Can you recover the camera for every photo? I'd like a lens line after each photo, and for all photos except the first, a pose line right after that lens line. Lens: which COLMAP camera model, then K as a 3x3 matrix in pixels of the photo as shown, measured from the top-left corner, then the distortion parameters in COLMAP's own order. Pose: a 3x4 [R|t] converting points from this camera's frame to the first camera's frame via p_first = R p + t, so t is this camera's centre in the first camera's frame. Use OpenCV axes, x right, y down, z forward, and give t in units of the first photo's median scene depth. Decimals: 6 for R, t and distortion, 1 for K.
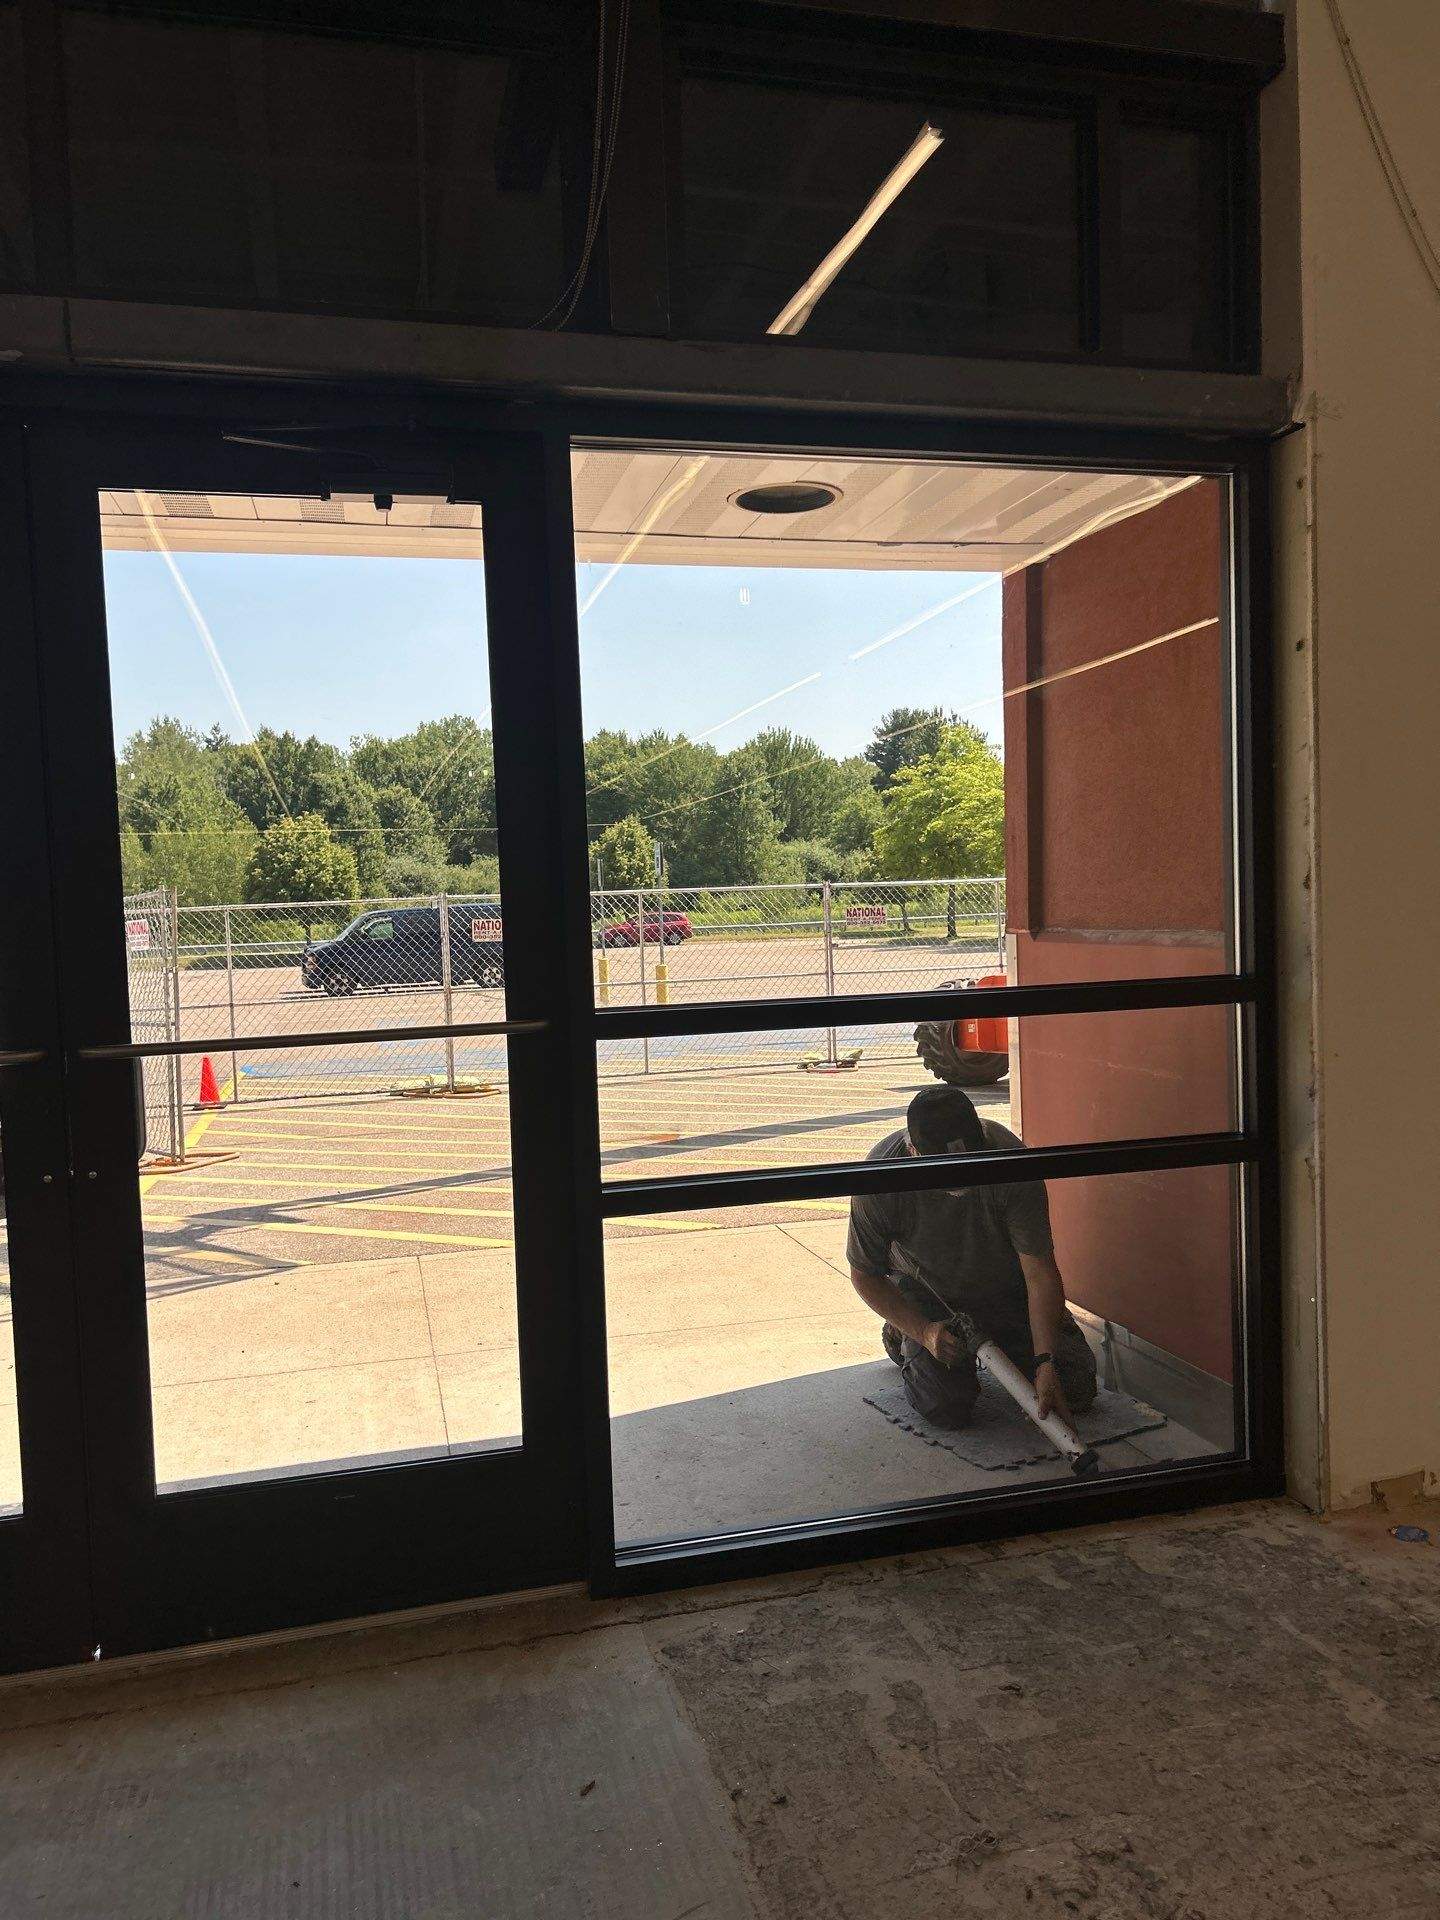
lens RADIAL K [[1437.4, 0, 725.8], [0, 1437.4, 968.8], [0, 0, 1]] dist [0.052993, -0.064052]
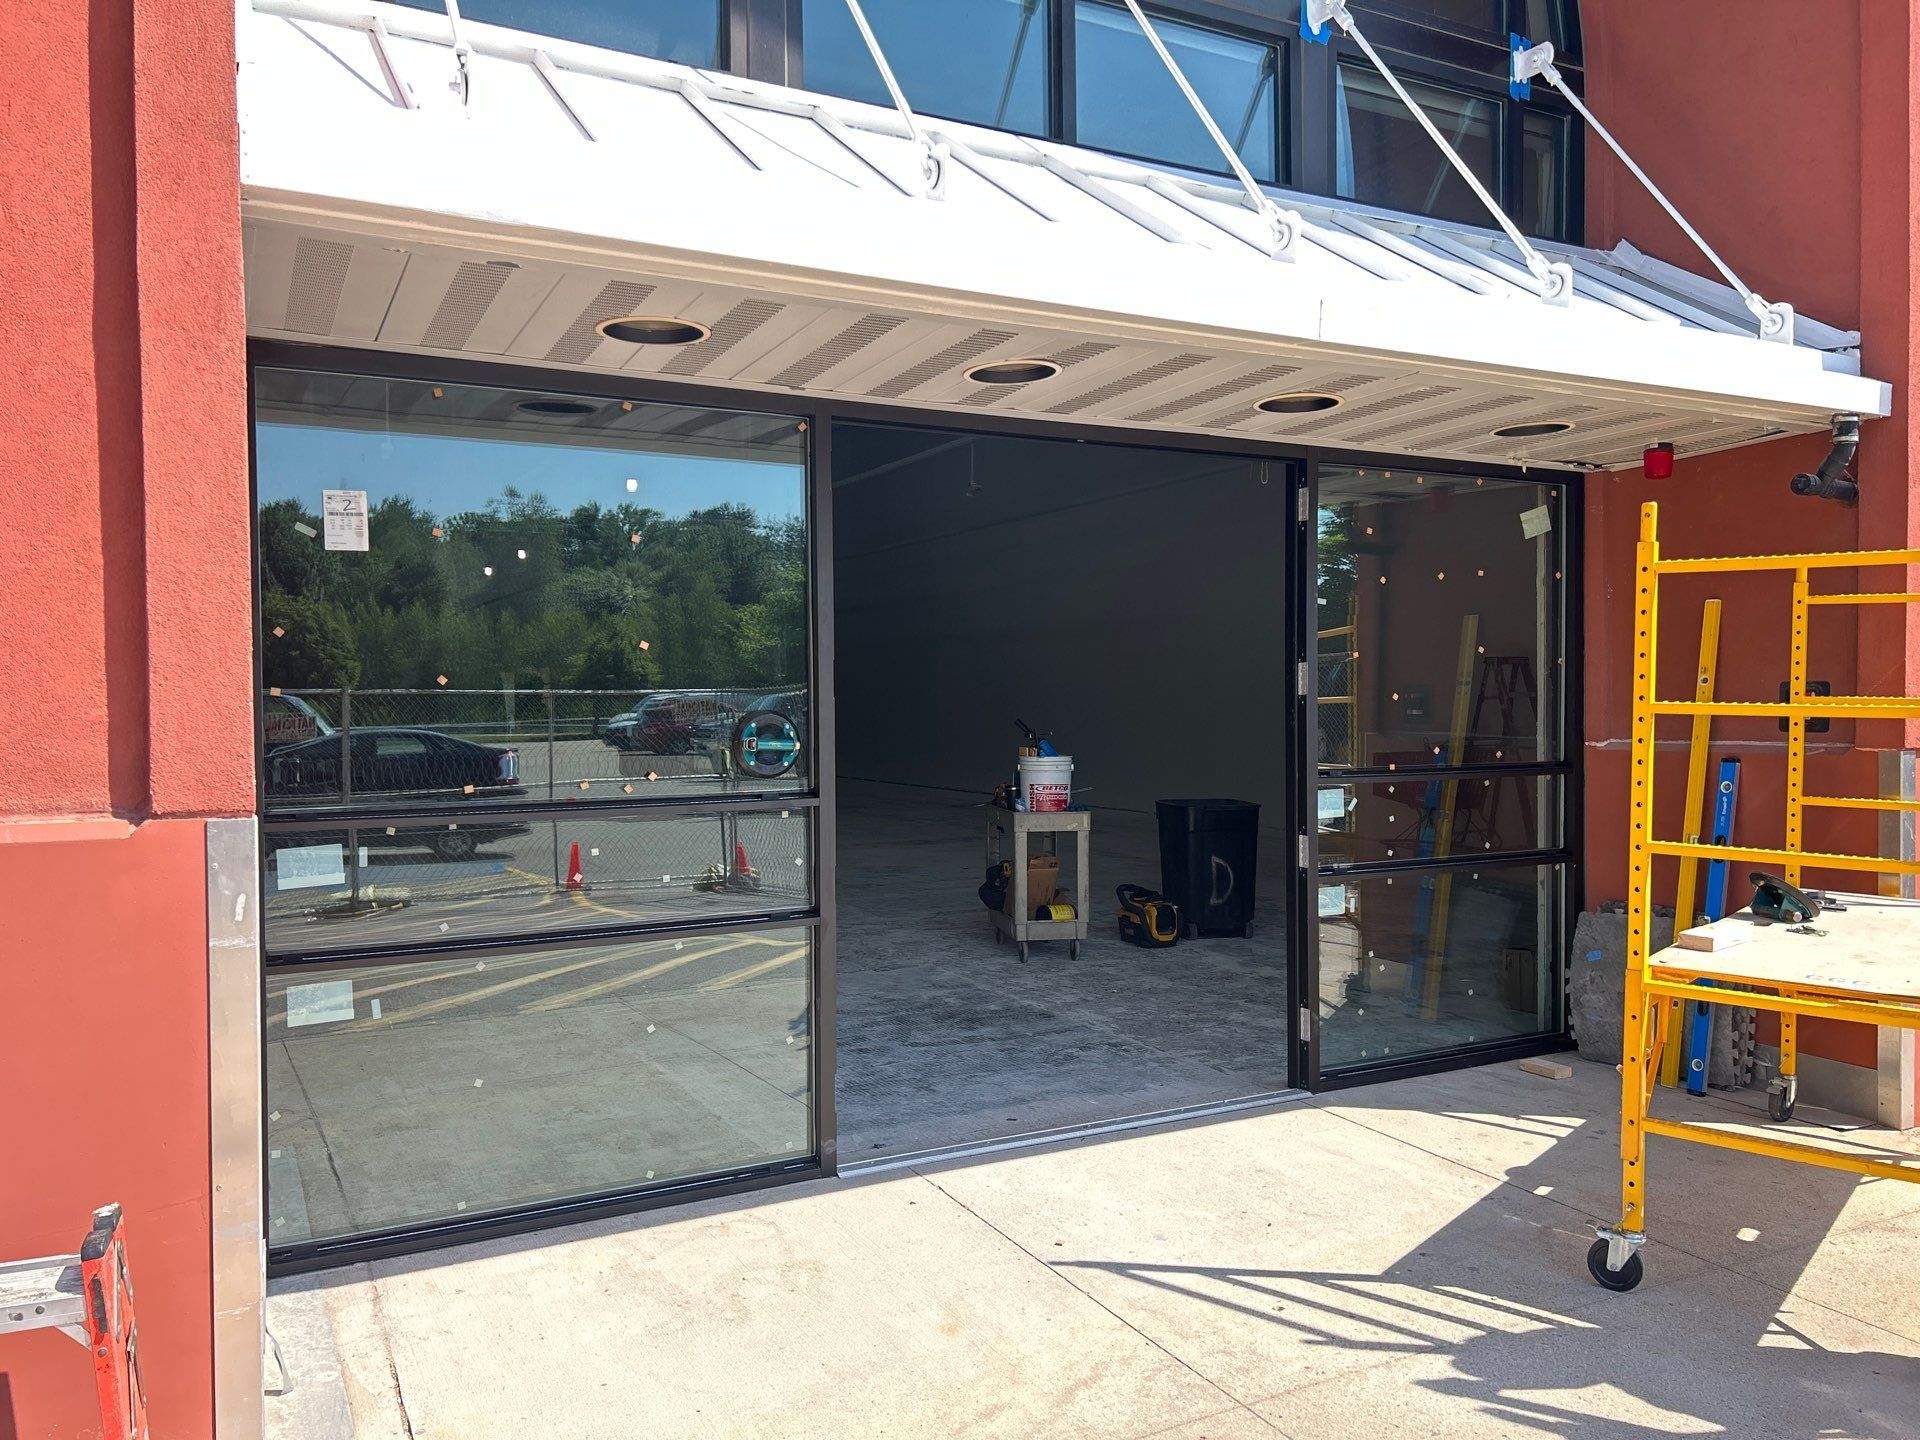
lens RADIAL K [[1437.4, 0, 966.4], [0, 1437.4, 722.5], [0, 0, 1]] dist [0.052993, -0.064052]
pose [[-0.973213, 0.045872, -0.225281, 0.073890], [0.029750, 0.996781, 0.074446, -0.128591], [0.227970, 0.065750, -0.971446, 2.207660]]
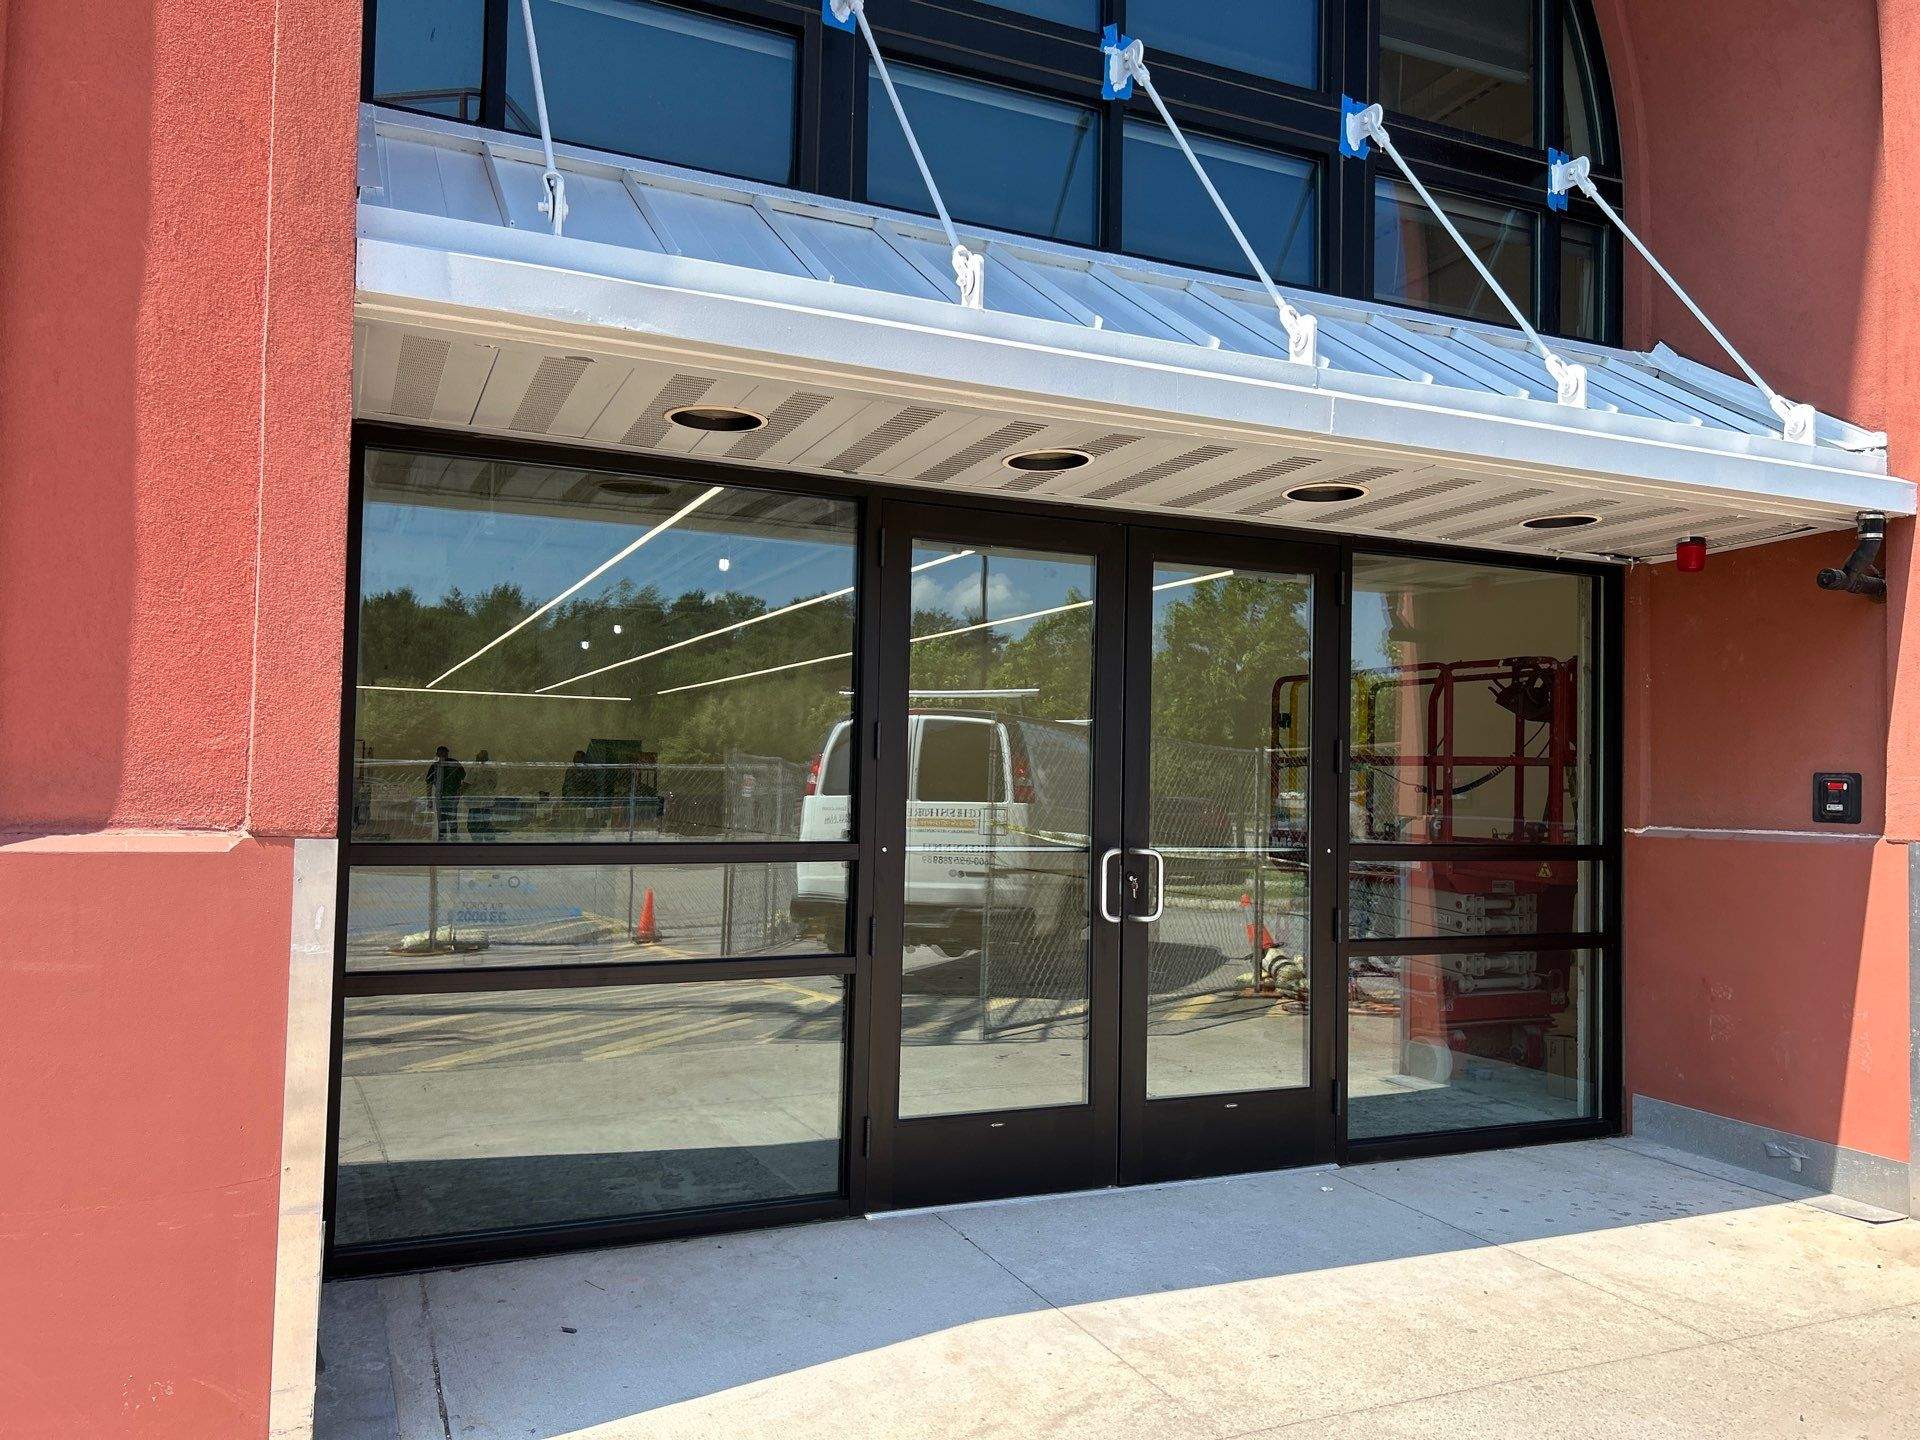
lens RADIAL K [[1437.4, 0, 960.8], [0, 1437.4, 719.1], [0, 0, 1]] dist [0.052993, -0.064052]
pose [[-0.986390, 0.007871, -0.164231, 0.042915], [0.005876, 0.999903, 0.012631, -0.113037], [0.164315, 0.011494, -0.986341, 2.295709]]
